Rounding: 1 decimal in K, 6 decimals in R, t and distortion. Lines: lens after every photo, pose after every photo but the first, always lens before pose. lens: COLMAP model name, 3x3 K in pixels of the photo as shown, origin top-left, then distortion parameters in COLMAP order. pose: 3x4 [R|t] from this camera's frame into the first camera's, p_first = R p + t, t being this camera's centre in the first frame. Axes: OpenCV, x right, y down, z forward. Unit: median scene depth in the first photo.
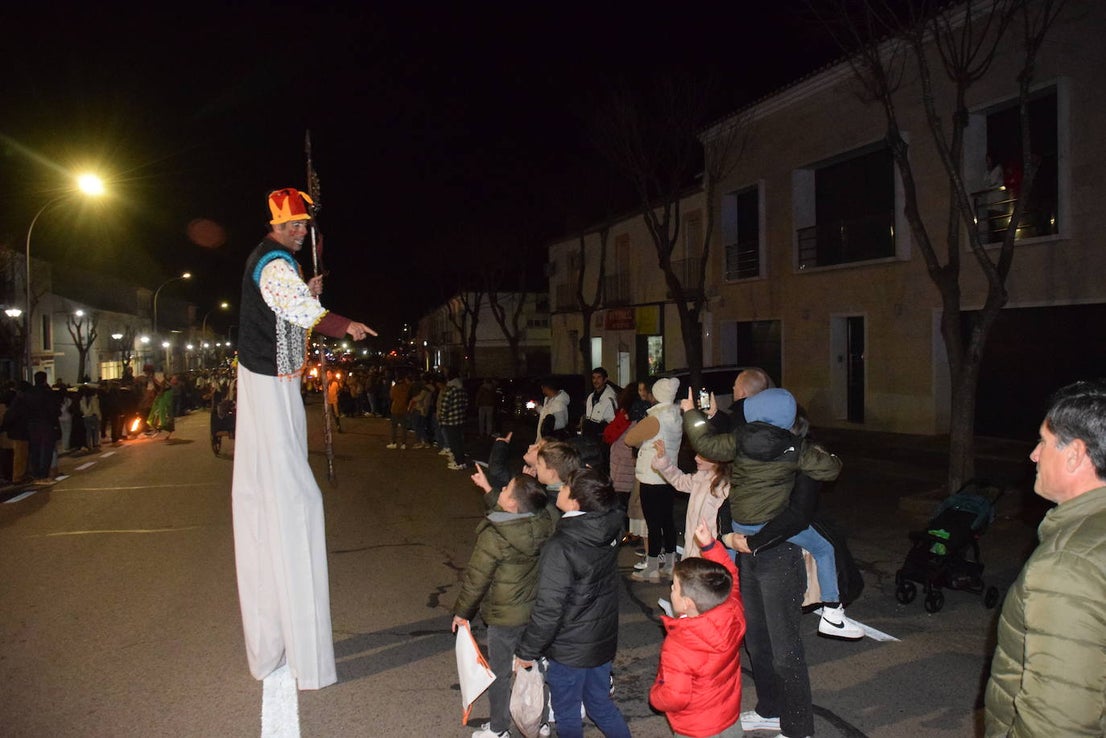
lens RADIAL K [[869.4, 0, 553.0], [0, 869.4, 369.0], [0, 0, 1]] dist [-0.147973, 0.110363]
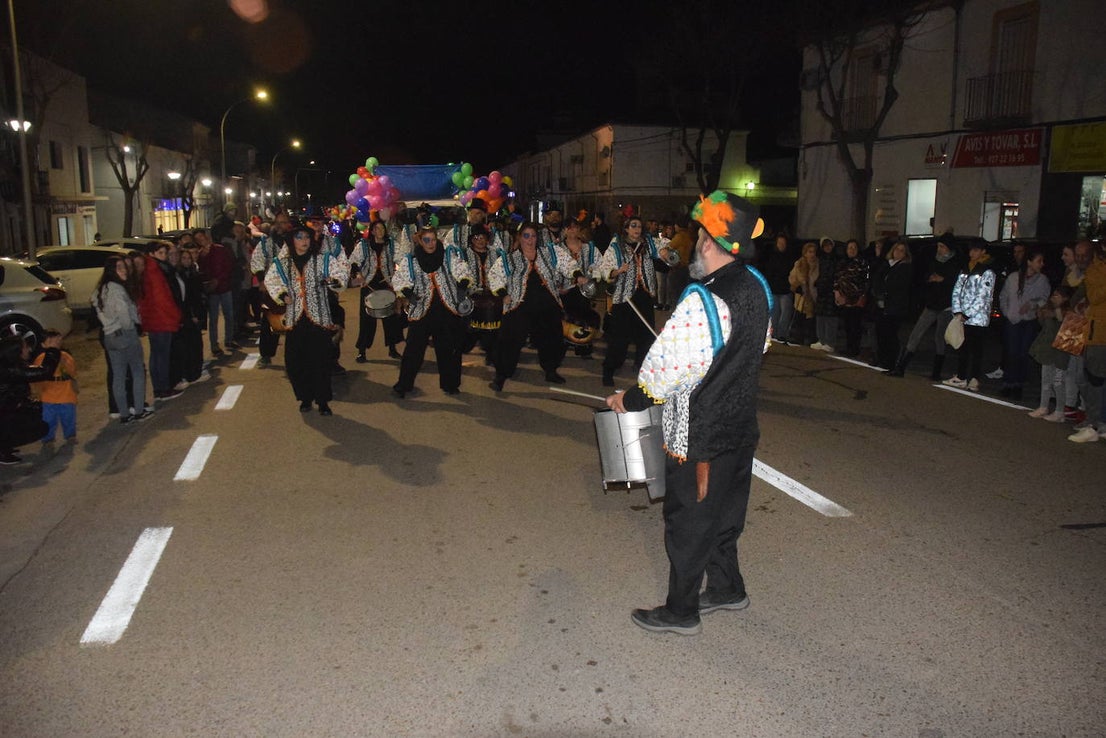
lens RADIAL K [[869.4, 0, 553.0], [0, 869.4, 369.0], [0, 0, 1]] dist [-0.147973, 0.110363]
pose [[0.998355, 0.026806, -0.050692, -0.126551], [-0.018203, 0.986438, 0.163124, 0.003828], [0.054377, -0.161932, 0.985303, 0.228438]]
